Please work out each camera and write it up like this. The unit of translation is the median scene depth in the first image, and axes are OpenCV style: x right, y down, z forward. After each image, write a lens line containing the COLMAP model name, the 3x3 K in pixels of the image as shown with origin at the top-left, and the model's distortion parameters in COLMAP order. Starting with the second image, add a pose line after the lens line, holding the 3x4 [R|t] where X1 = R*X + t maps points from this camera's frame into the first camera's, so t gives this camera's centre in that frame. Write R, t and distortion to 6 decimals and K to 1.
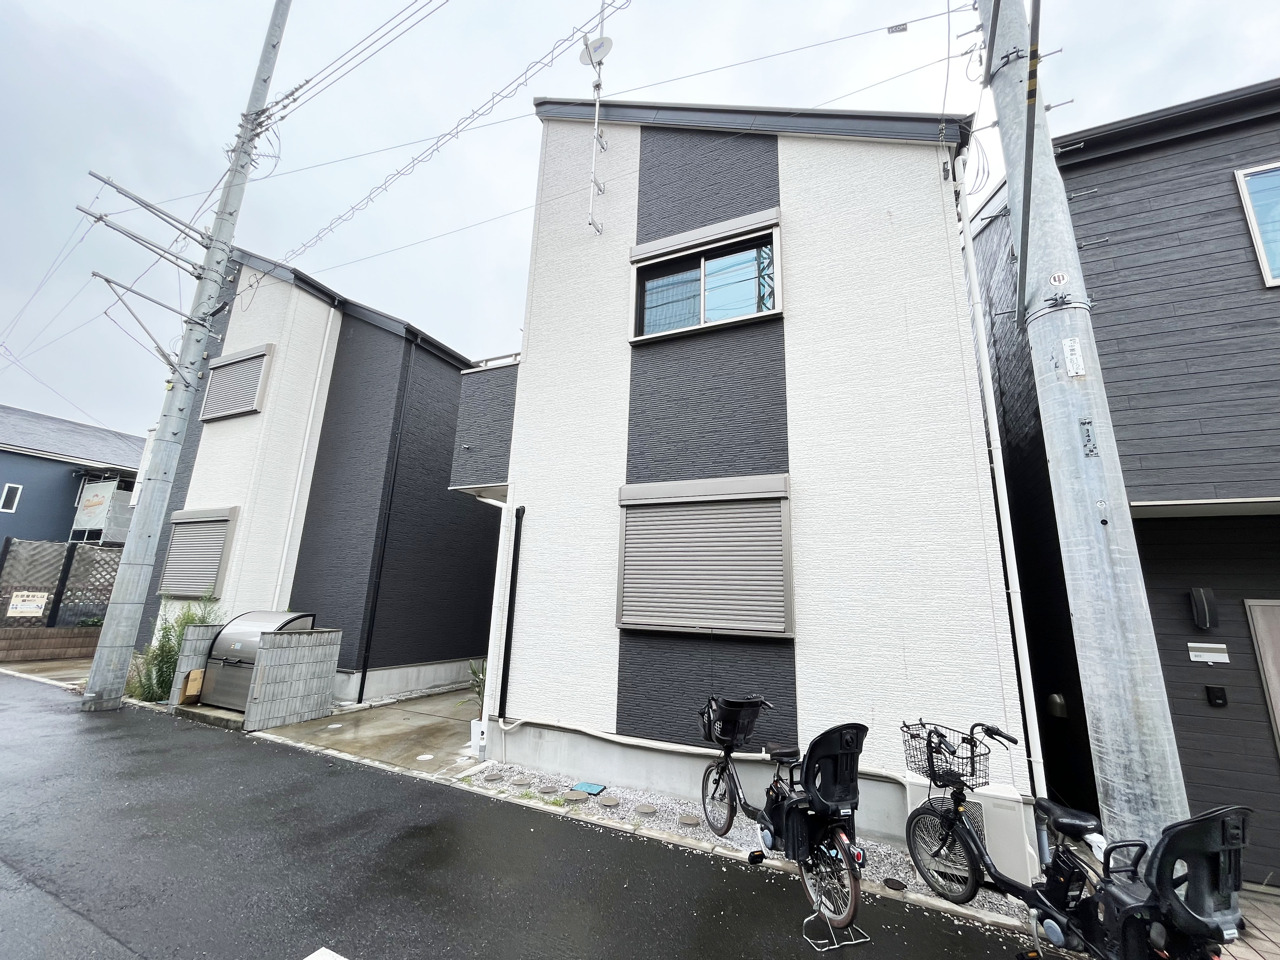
lens RADIAL K [[518.2, 0, 642.7], [0, 518.2, 478.8], [0, 0, 1]] dist [-0.003877, 0.000443]
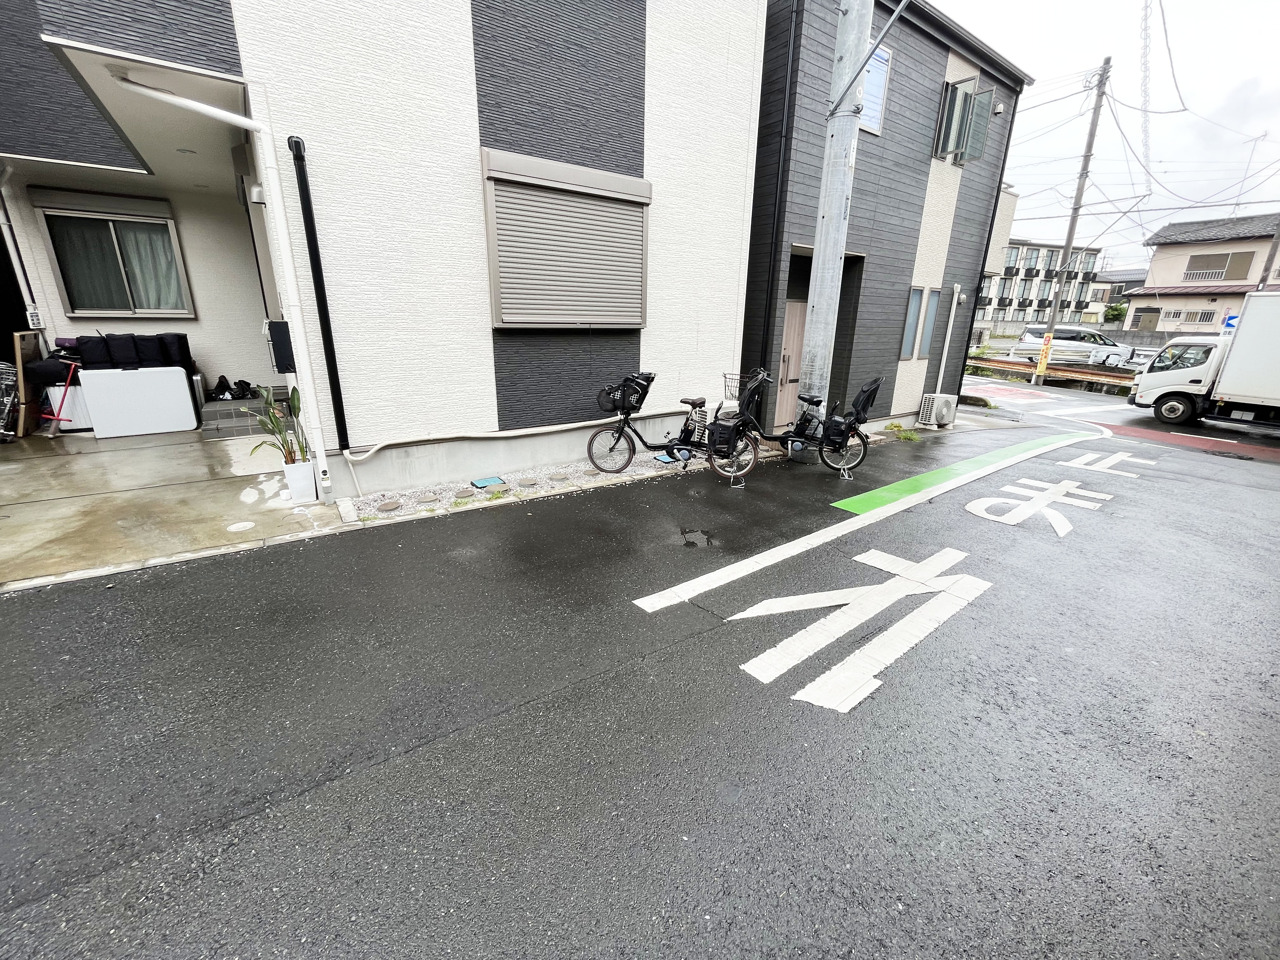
lens RADIAL K [[518.2, 0, 641.6], [0, 518.2, 478.8], [0, 0, 1]] dist [-0.003877, 0.000443]
pose [[0.501654, -0.281434, 0.818009, -0.733120], [-0.202498, 0.881125, 0.427333, 0.074898], [-0.841034, -0.380019, 0.385030, 0.310095]]
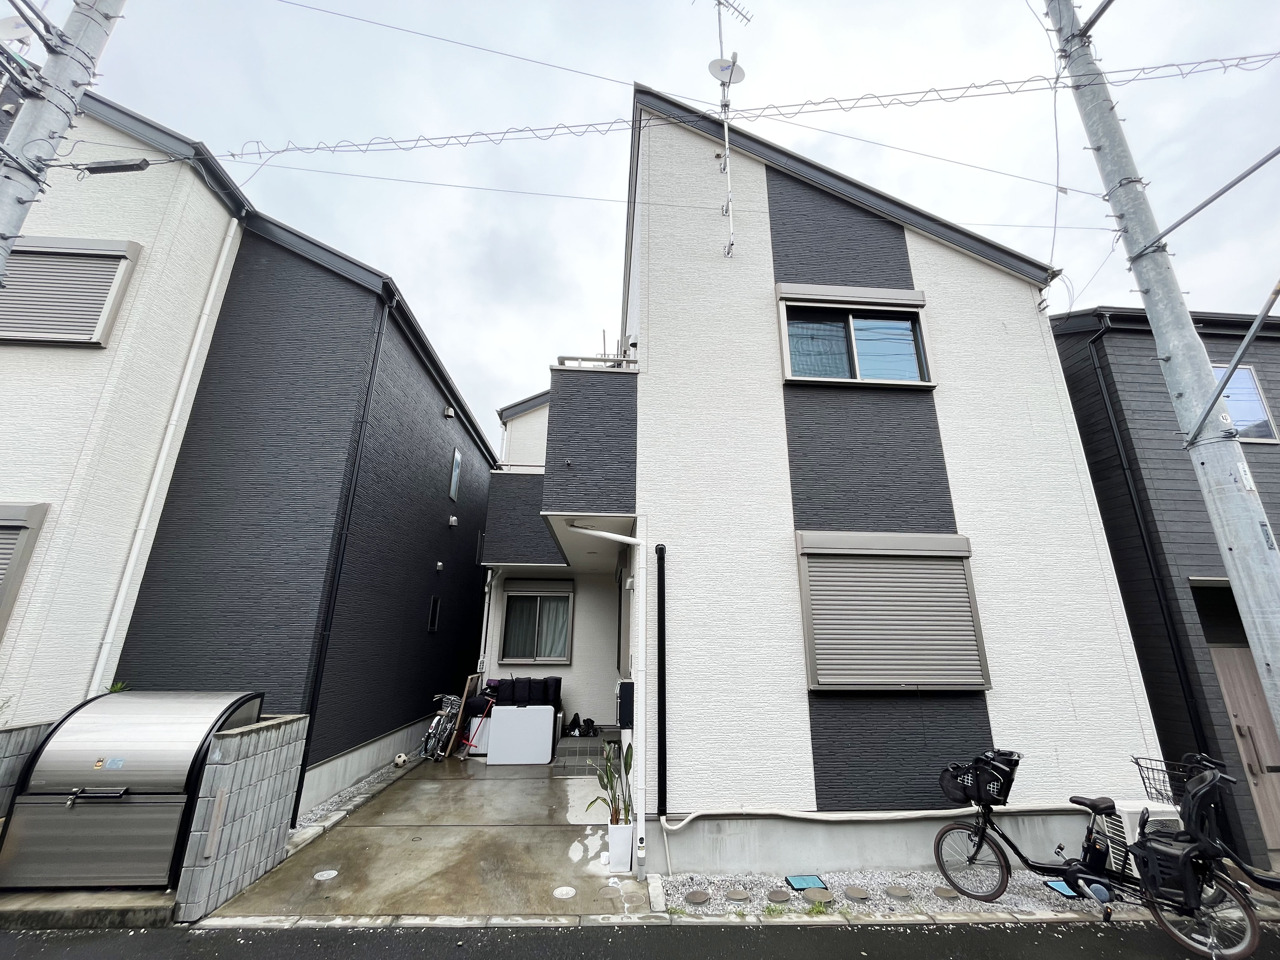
lens RADIAL K [[518.2, 0, 641.1], [0, 518.2, 478.3], [0, 0, 1]] dist [-0.003877, 0.000443]
pose [[0.879672, 0.116535, 0.461081, -0.754055], [-0.090504, 0.992816, -0.078260, 0.017155], [-0.466889, 0.027113, 0.883900, 0.315941]]
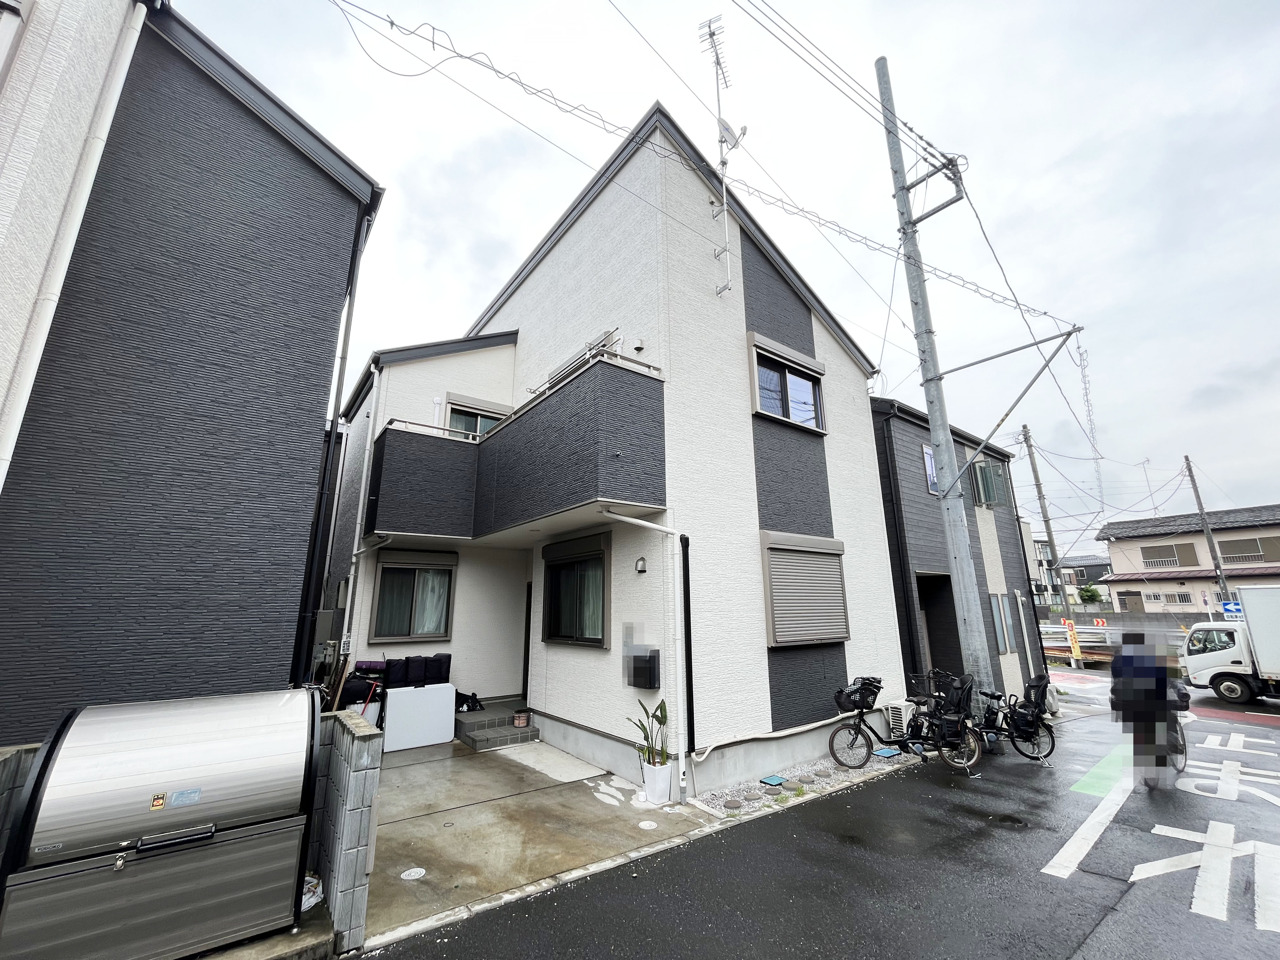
lens RADIAL K [[518.2, 0, 641.4], [0, 518.2, 478.2], [0, 0, 1]] dist [-0.003877, 0.000443]
pose [[0.475327, 0.176983, 0.861824, -1.313420], [-0.179841, 0.978420, -0.101738, 0.071567], [-0.861232, -0.106633, 0.496898, 0.674148]]
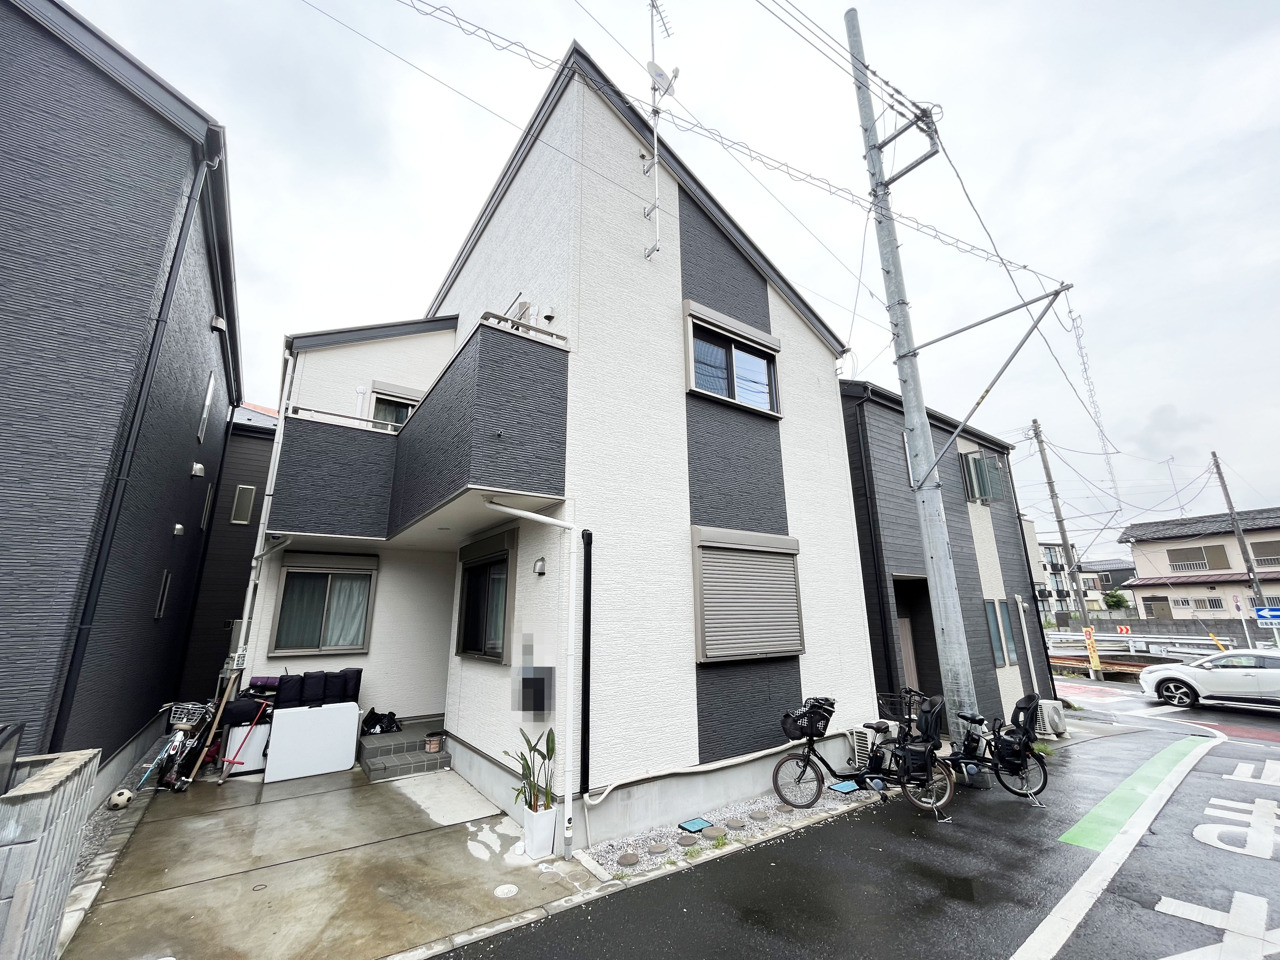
lens RADIAL K [[518.2, 0, 641.5], [0, 518.2, 478.4], [0, 0, 1]] dist [-0.003877, 0.000443]
pose [[0.500895, 0.183361, 0.845862, -1.046539], [-0.173199, 0.978769, -0.109608, 0.054871], [-0.848001, -0.091600, 0.522018, 0.567868]]
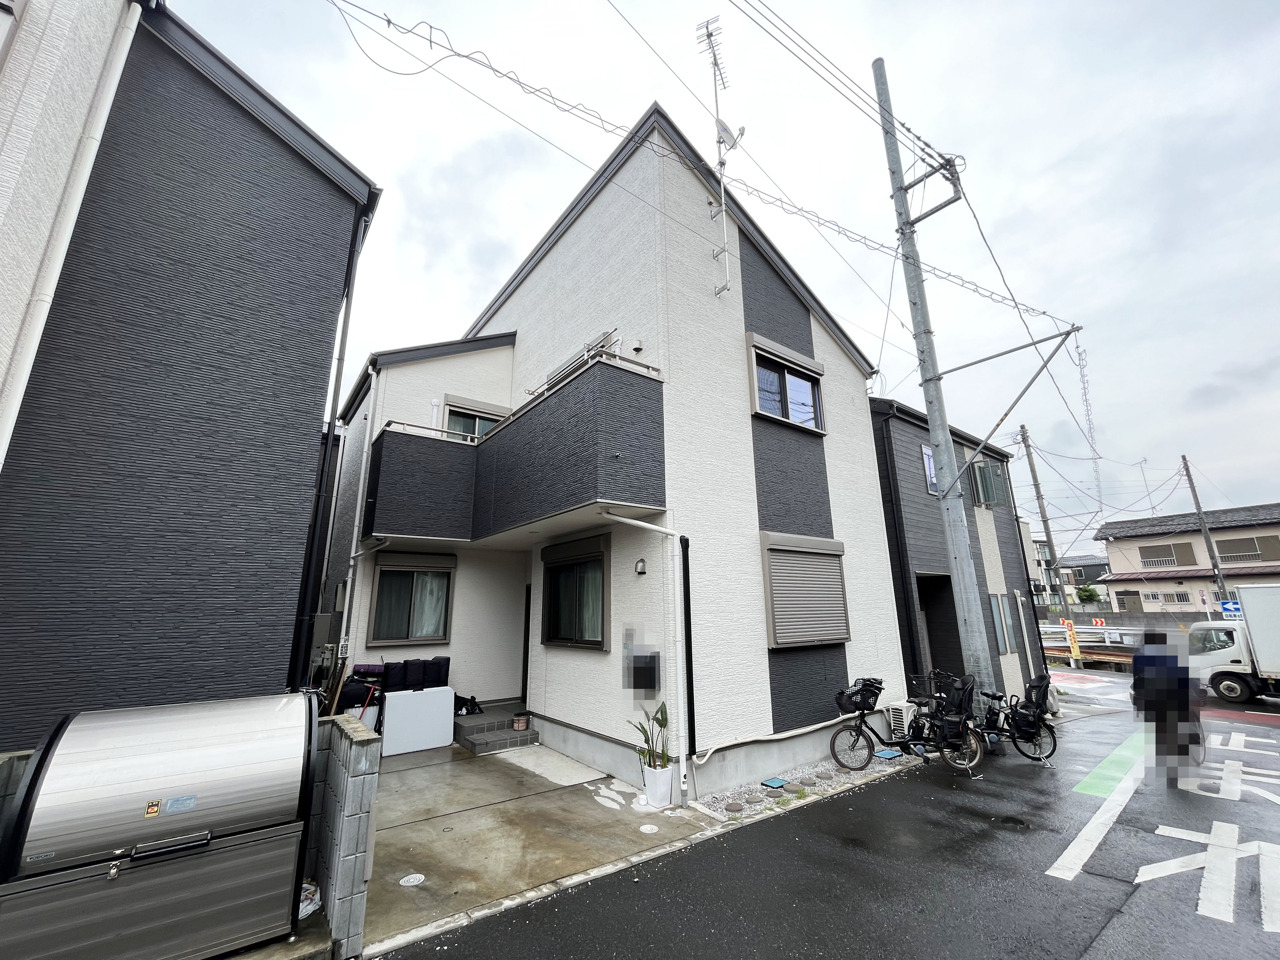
lens RADIAL K [[518.2, 0, 641.4], [0, 518.2, 478.2], [0, 0, 1]] dist [-0.003877, 0.000443]
pose [[0.473287, 0.178068, 0.862723, -1.309755], [-0.175894, 0.978738, -0.105518, 0.072740], [-0.863169, -0.101807, 0.494545, 0.678656]]
